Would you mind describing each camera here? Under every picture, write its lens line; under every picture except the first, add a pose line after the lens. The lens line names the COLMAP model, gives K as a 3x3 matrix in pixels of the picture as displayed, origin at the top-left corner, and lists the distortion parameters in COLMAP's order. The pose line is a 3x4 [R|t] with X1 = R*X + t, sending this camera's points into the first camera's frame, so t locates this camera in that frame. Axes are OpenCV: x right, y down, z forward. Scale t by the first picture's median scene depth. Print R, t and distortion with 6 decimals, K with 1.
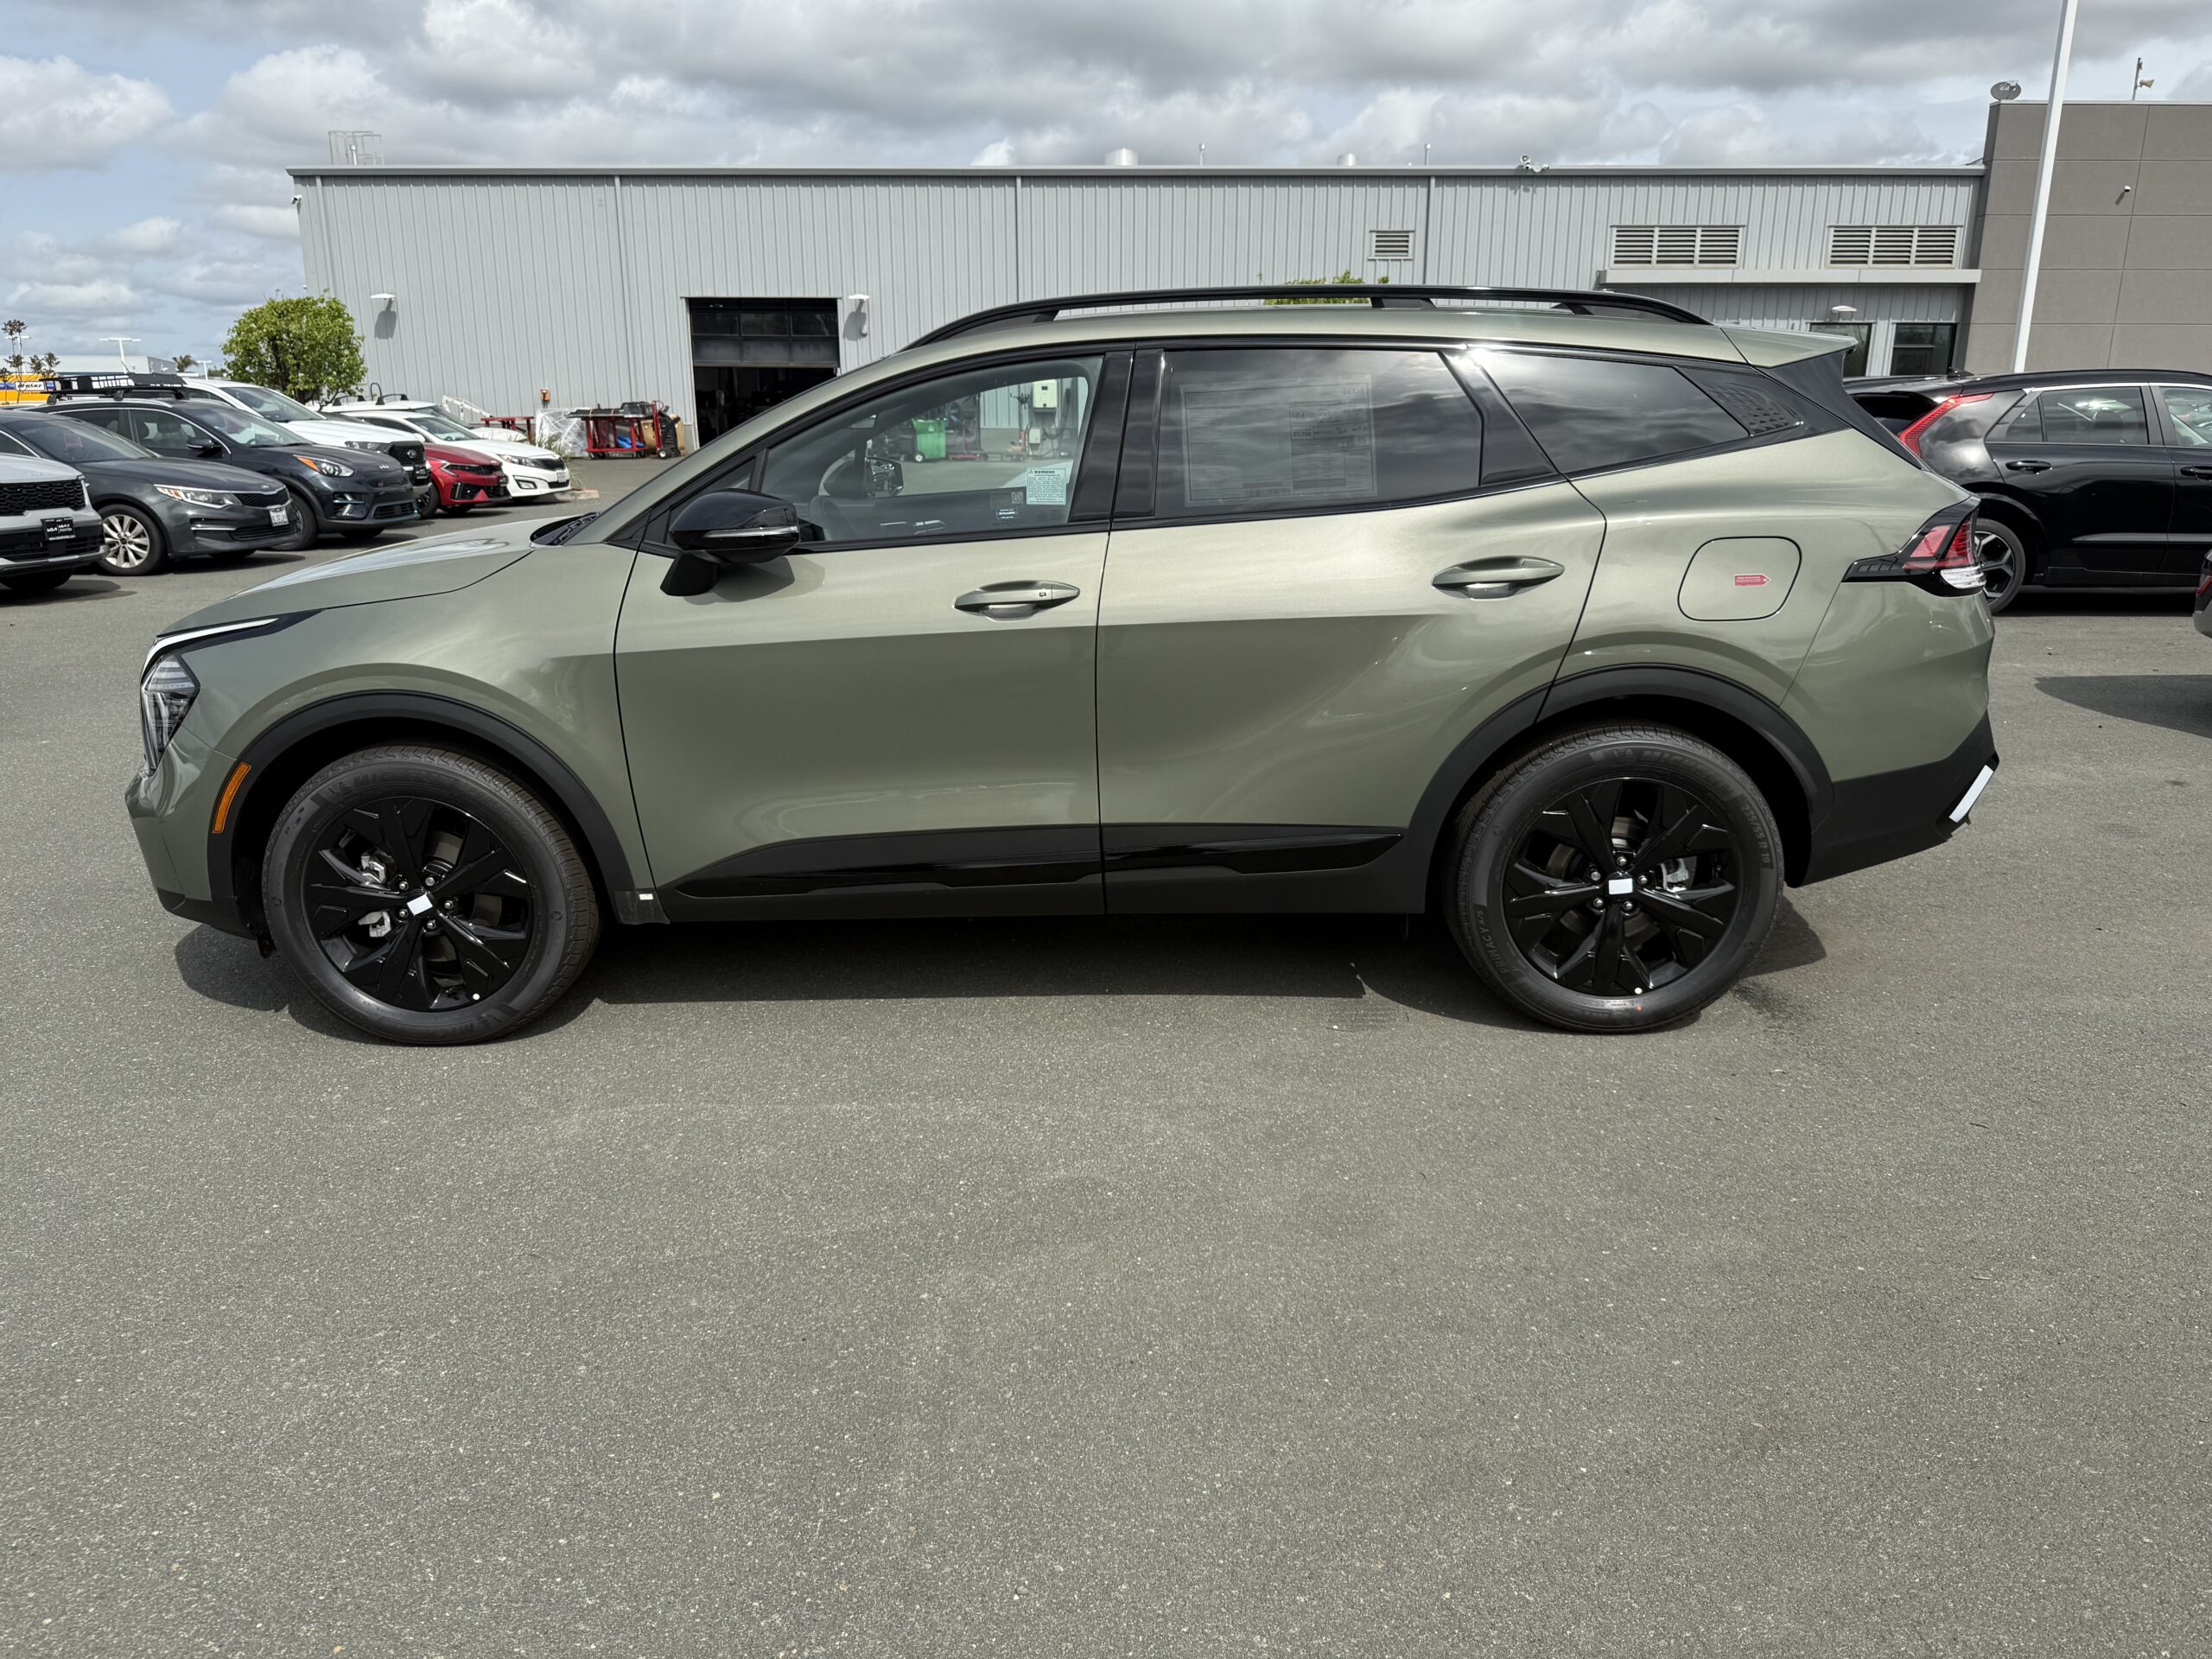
lens RADIAL K [[1597.8, 0, 1095.9], [0, 1597.8, 817.6], [0, 0, 1]] dist [0.031539, -0.039708]
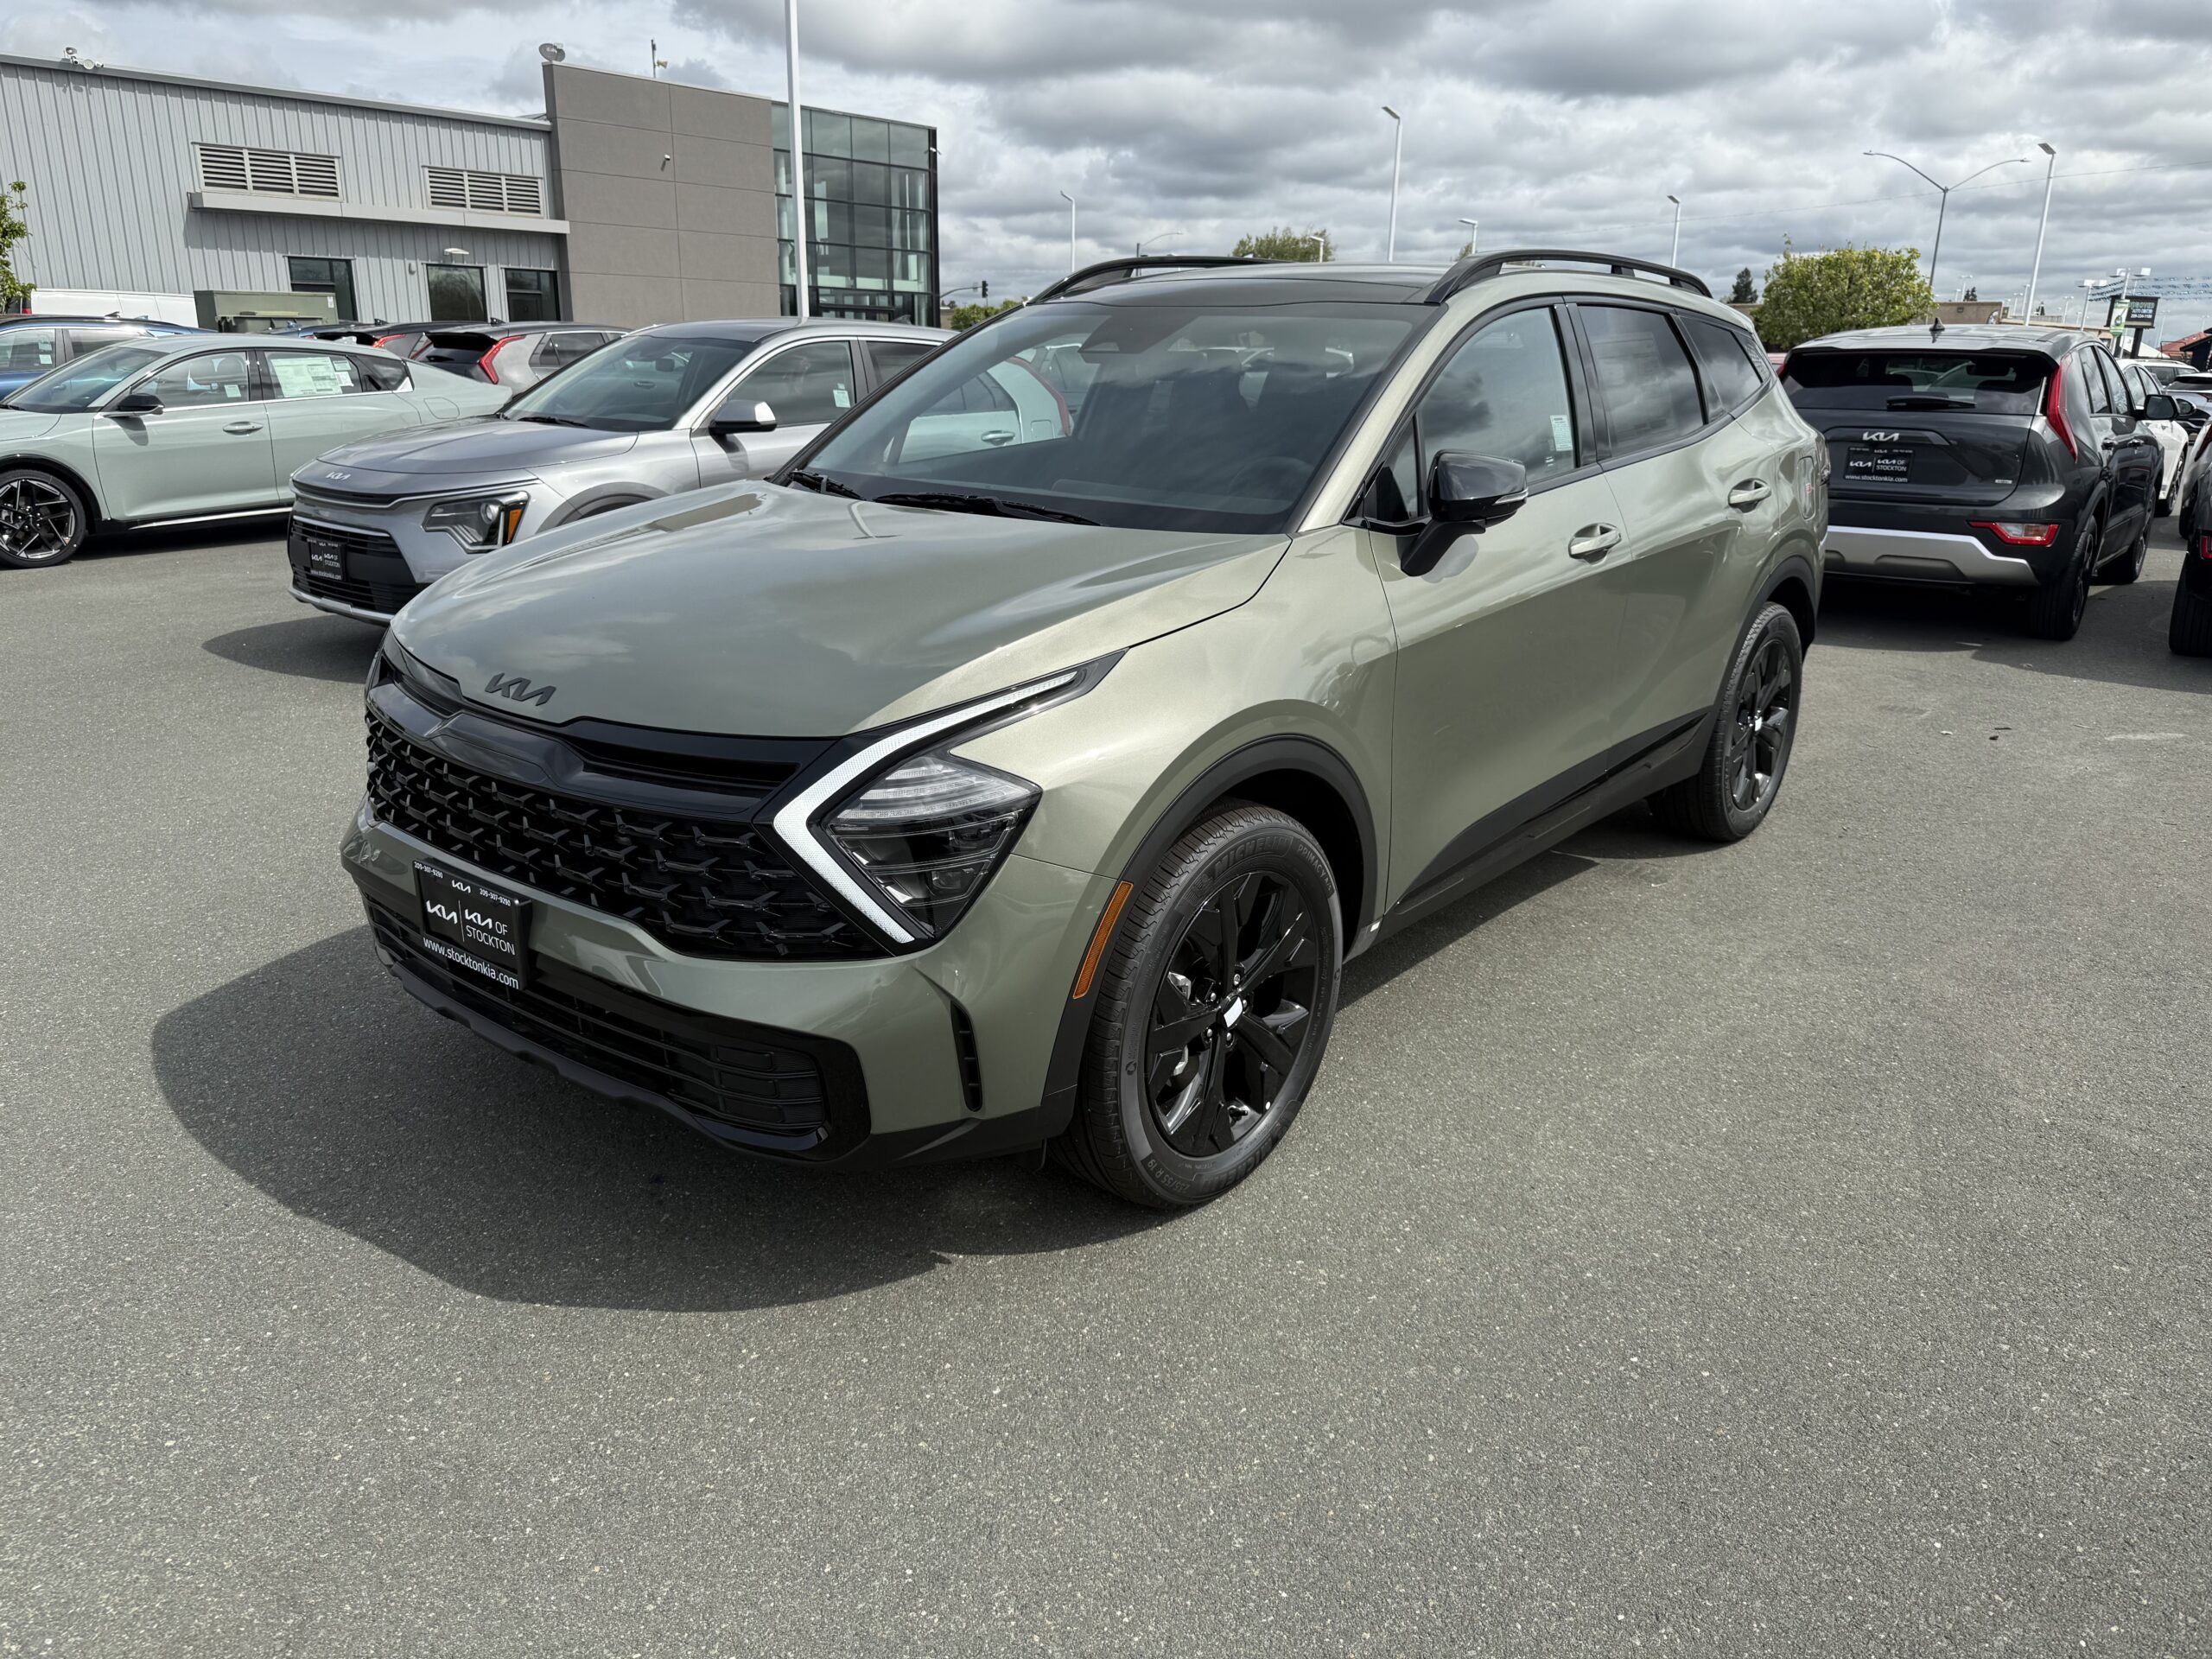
lens RADIAL K [[1597.8, 0, 1095.9], [0, 1597.8, 817.6], [0, 0, 1]] dist [0.031539, -0.039708]
pose [[0.623175, -0.211279, 0.753003, -0.120042], [0.185346, 0.975287, 0.120258, -0.016668], [-0.759803, 0.064624, 0.646934, 0.064863]]
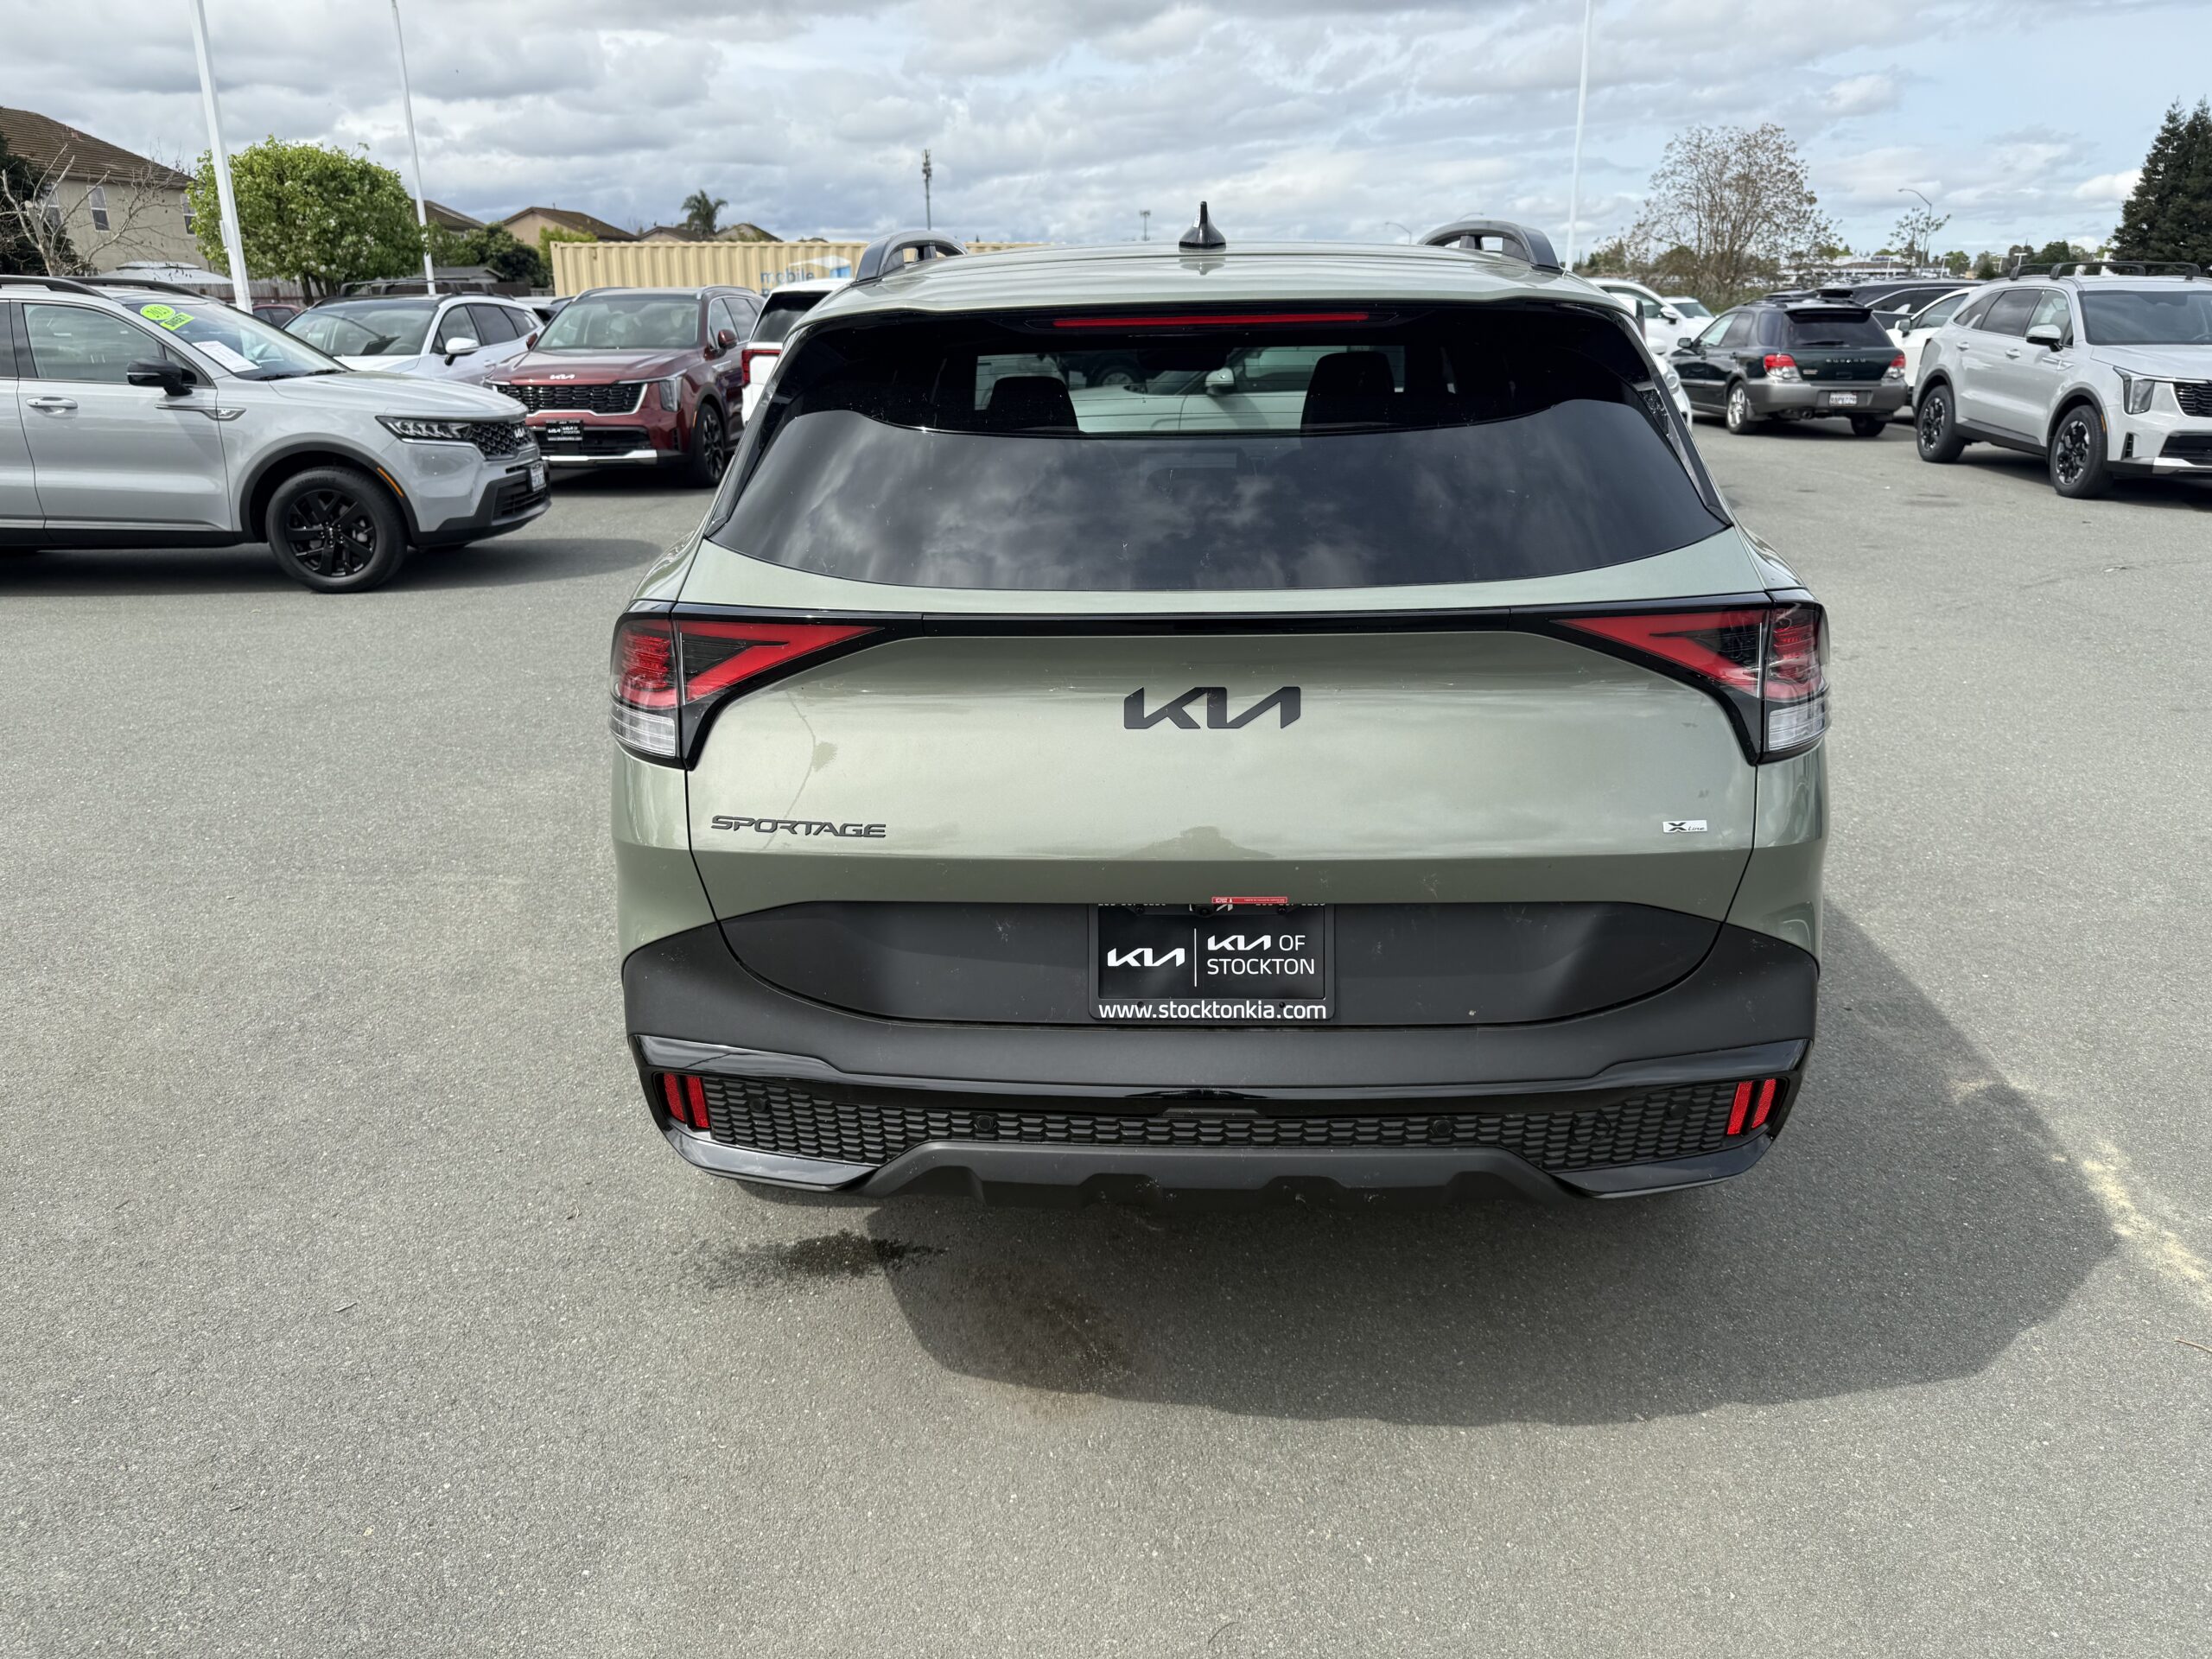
lens RADIAL K [[1597.8, 0, 1095.9], [0, 1597.8, 817.6], [0, 0, 1]] dist [0.031539, -0.039708]
pose [[-0.043144, 0.321075, -0.946071, 0.126232], [-0.247472, 0.914007, 0.321479, -0.040001], [0.967934, 0.247996, 0.040023, 0.131218]]
